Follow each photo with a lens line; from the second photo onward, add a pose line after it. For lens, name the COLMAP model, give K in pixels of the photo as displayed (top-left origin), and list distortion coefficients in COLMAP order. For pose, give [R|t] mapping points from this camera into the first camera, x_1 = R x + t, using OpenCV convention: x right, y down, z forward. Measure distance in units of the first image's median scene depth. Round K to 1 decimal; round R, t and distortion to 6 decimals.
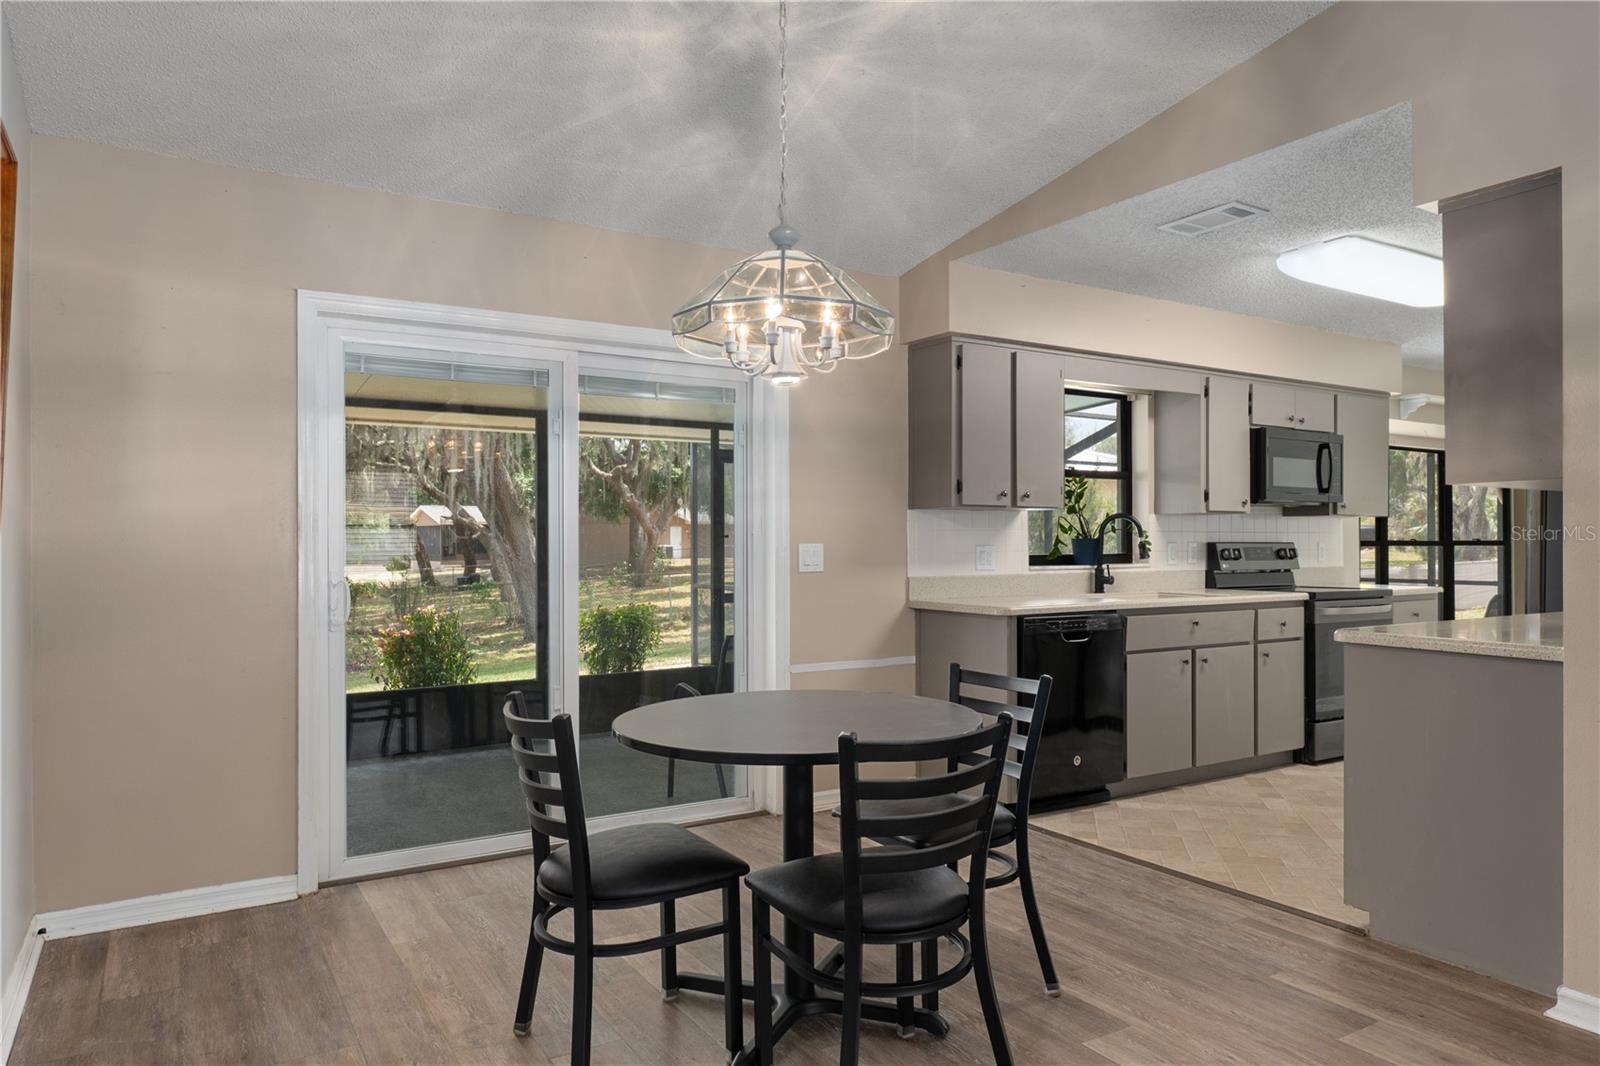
lens RADIAL K [[1024.1, 0, 802.2], [0, 1024.1, 541.9], [0, 0, 1]] dist [-0.004493, -0.000306]
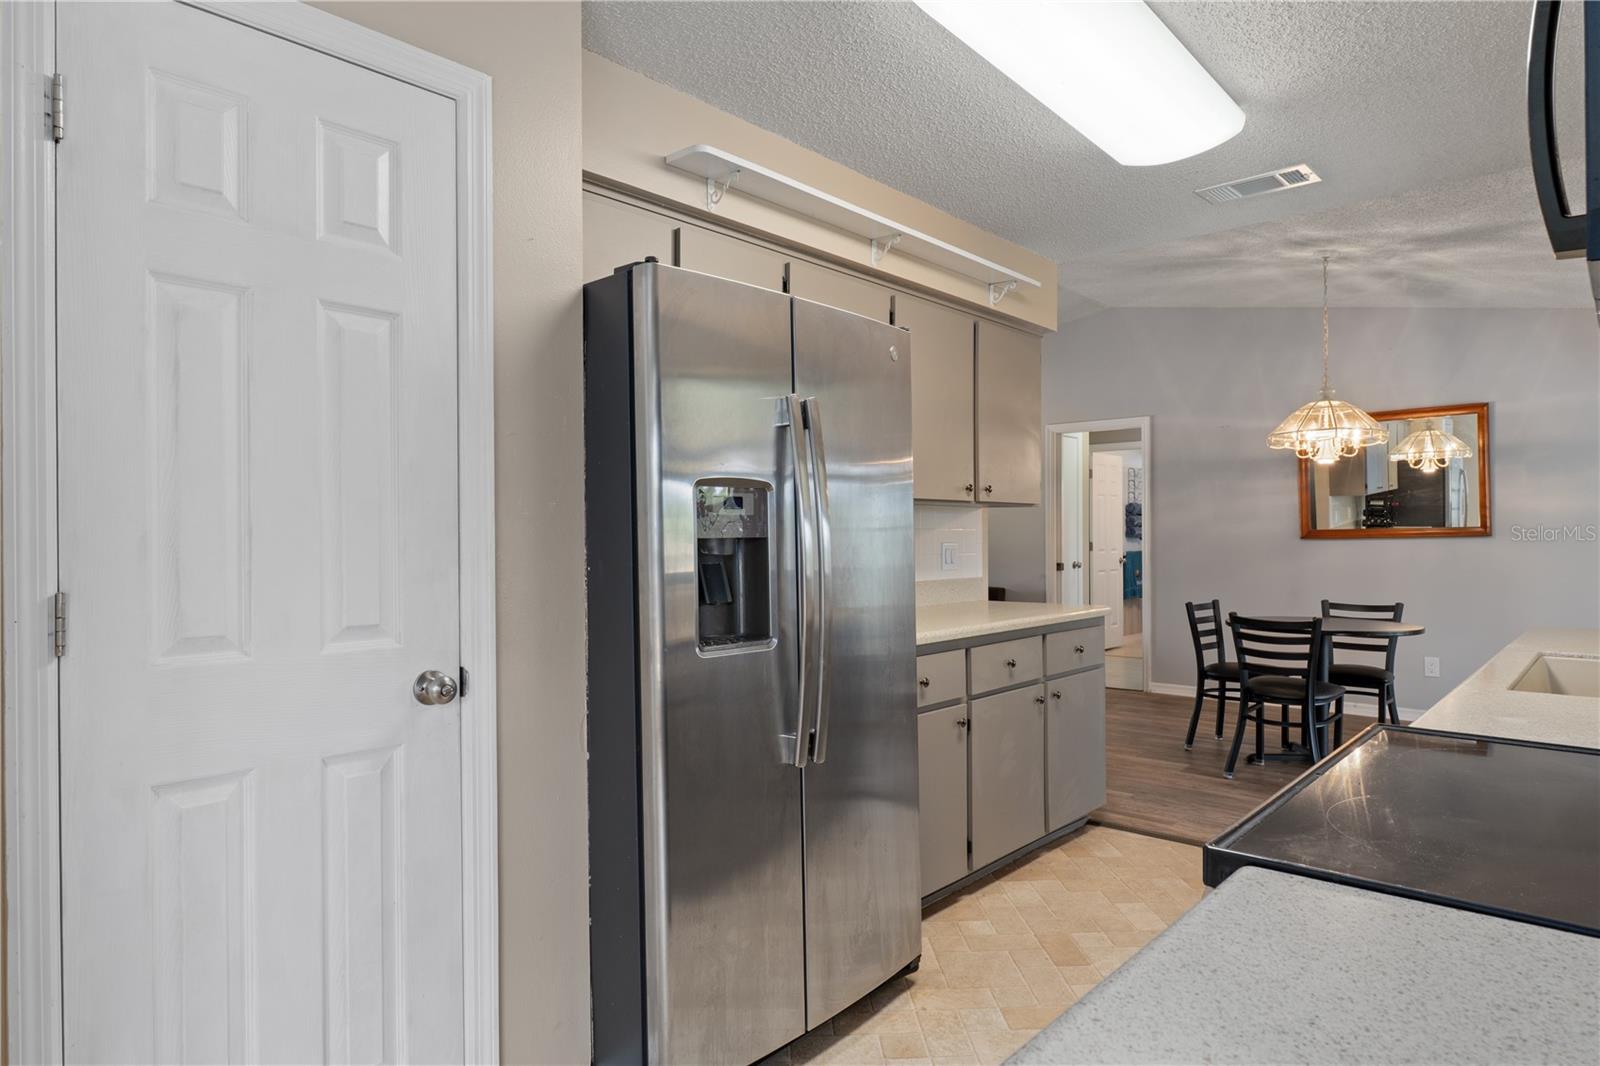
lens RADIAL K [[951.0, 0, 807.3], [0, 951.0, 534.0], [0, 0, 1]] dist [-0.003424, -0.000360]
pose [[-0.957827, 0.006840, -0.287264, 0.738172], [0.008292, 0.999958, -0.003839, -0.006062], [0.287226, -0.006060, -0.957844, 1.217655]]
